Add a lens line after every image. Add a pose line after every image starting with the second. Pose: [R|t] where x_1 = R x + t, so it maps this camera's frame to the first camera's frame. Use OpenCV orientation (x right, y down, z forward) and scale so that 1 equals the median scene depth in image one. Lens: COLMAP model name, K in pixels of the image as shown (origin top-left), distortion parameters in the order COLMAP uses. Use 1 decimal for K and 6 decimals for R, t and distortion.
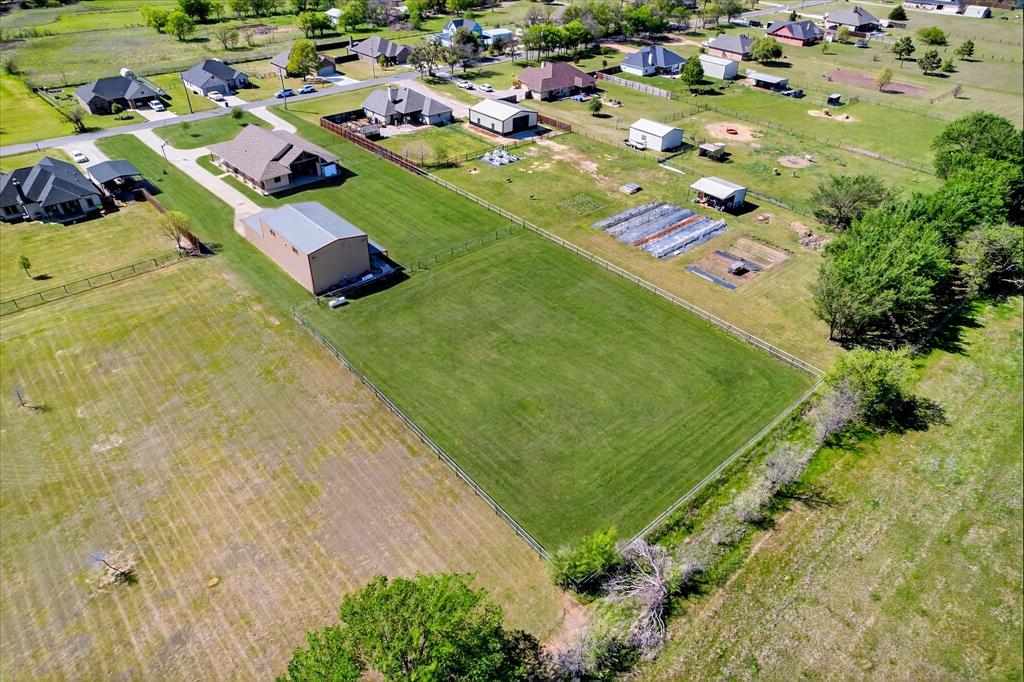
lens RADIAL K [[662.9, 0, 518.0], [0, 662.9, 337.9], [0, 0, 1]] dist [-0.086742, 0.081923]
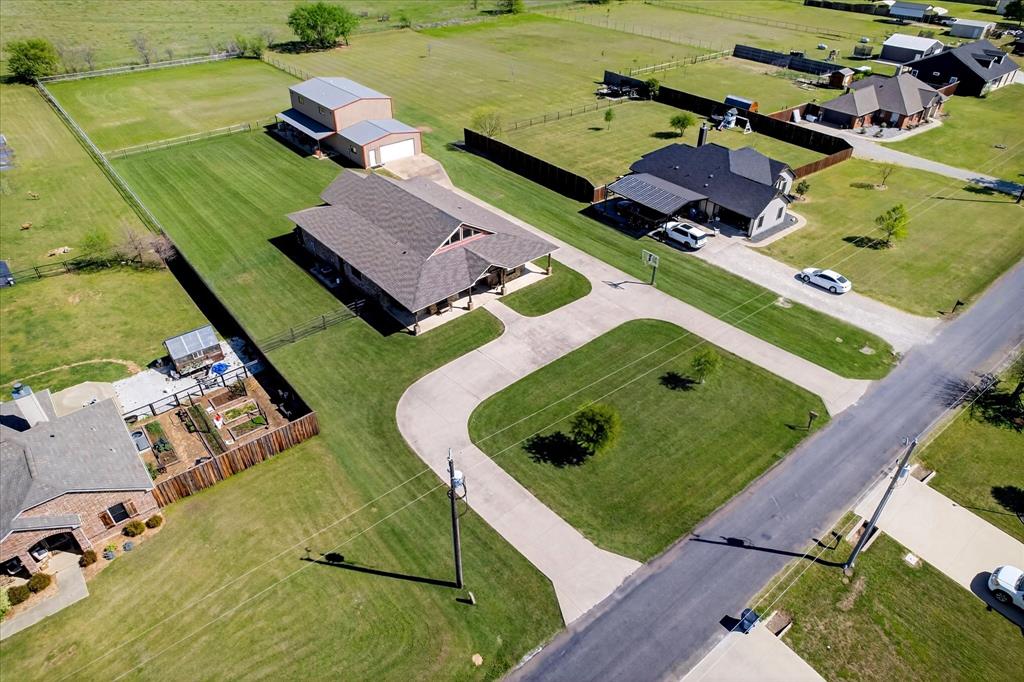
lens RADIAL K [[662.9, 0, 518.0], [0, 662.9, 337.9], [0, 0, 1]] dist [-0.086742, 0.081923]
pose [[-0.998531, -0.048865, 0.023416, -0.425661], [0.006011, 0.329577, 0.944109, -0.674189], [-0.053852, 0.942863, -0.328799, 1.123351]]
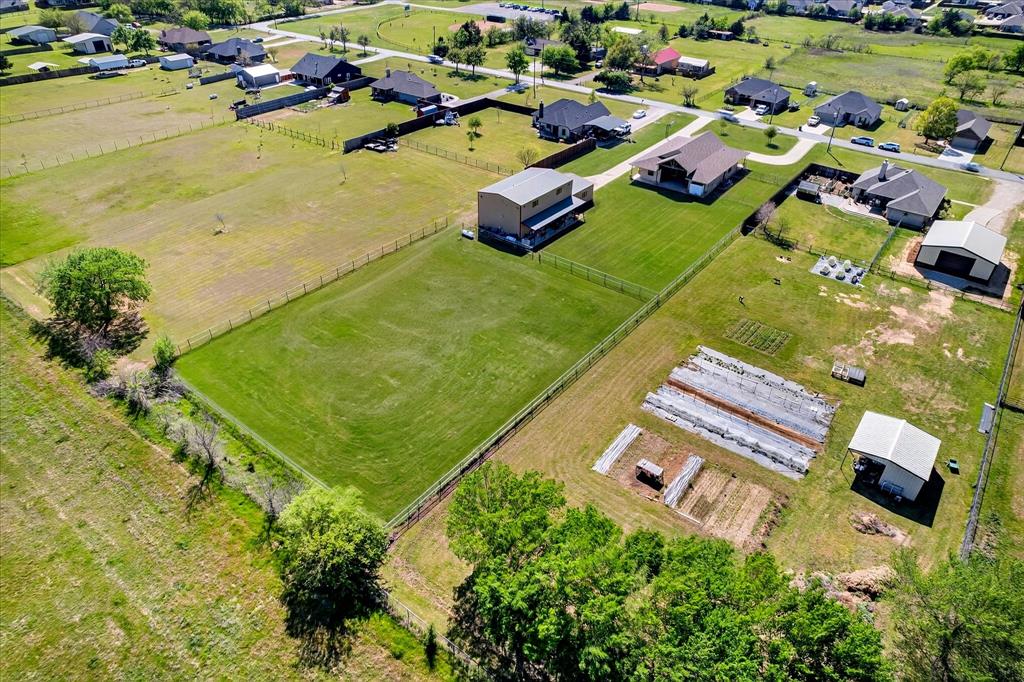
lens RADIAL K [[662.9, 0, 518.0], [0, 662.9, 337.9], [0, 0, 1]] dist [-0.086742, 0.081923]
pose [[0.178943, 0.542056, -0.821069, 0.553101], [-0.577027, 0.733760, 0.358659, -0.259736], [0.796881, 0.409600, 0.444082, 0.375206]]
